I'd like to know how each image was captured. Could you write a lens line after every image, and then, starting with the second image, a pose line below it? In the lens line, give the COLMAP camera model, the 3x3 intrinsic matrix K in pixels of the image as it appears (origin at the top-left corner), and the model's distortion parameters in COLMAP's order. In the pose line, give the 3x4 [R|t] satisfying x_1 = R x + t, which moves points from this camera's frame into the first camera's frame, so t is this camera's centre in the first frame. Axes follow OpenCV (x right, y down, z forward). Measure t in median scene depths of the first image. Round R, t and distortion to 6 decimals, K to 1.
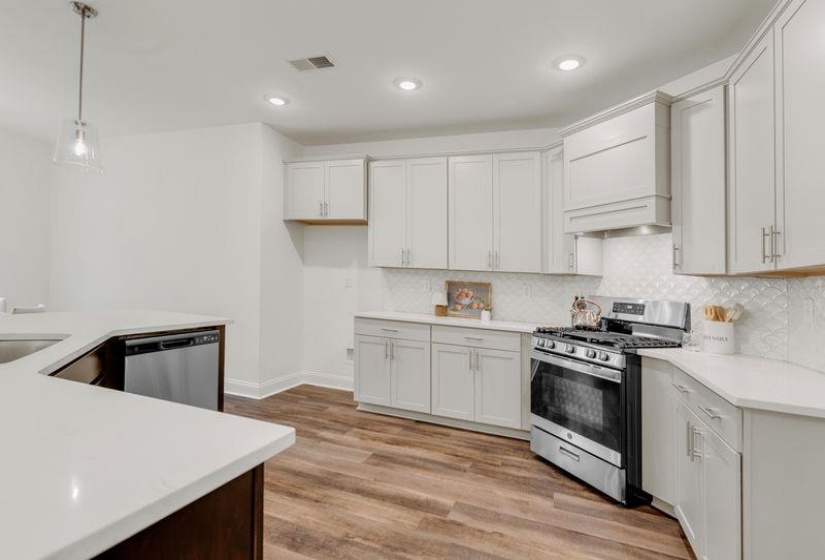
lens RADIAL K [[397.6, 0, 411.0], [0, 397.6, 276.4], [0, 0, 1]] dist [0.004895, 0.001154]
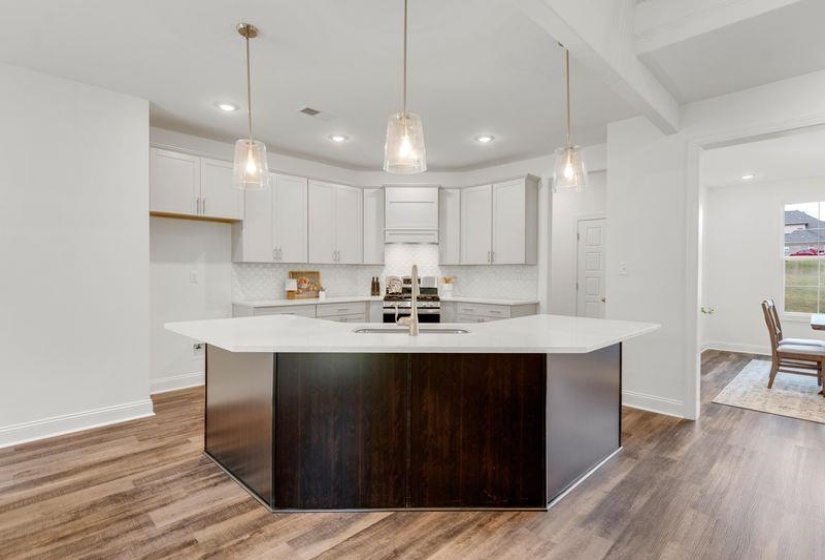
lens RADIAL K [[421.7, 0, 423.7], [0, 421.7, 257.7], [0, 0, 1]] dist [0.006171, 0.001169]
pose [[0.413620, -0.020750, 0.910213, -1.240002], [0.007274, 0.999784, 0.019486, -0.072007], [-0.910420, -0.001439, 0.413682, 0.071479]]
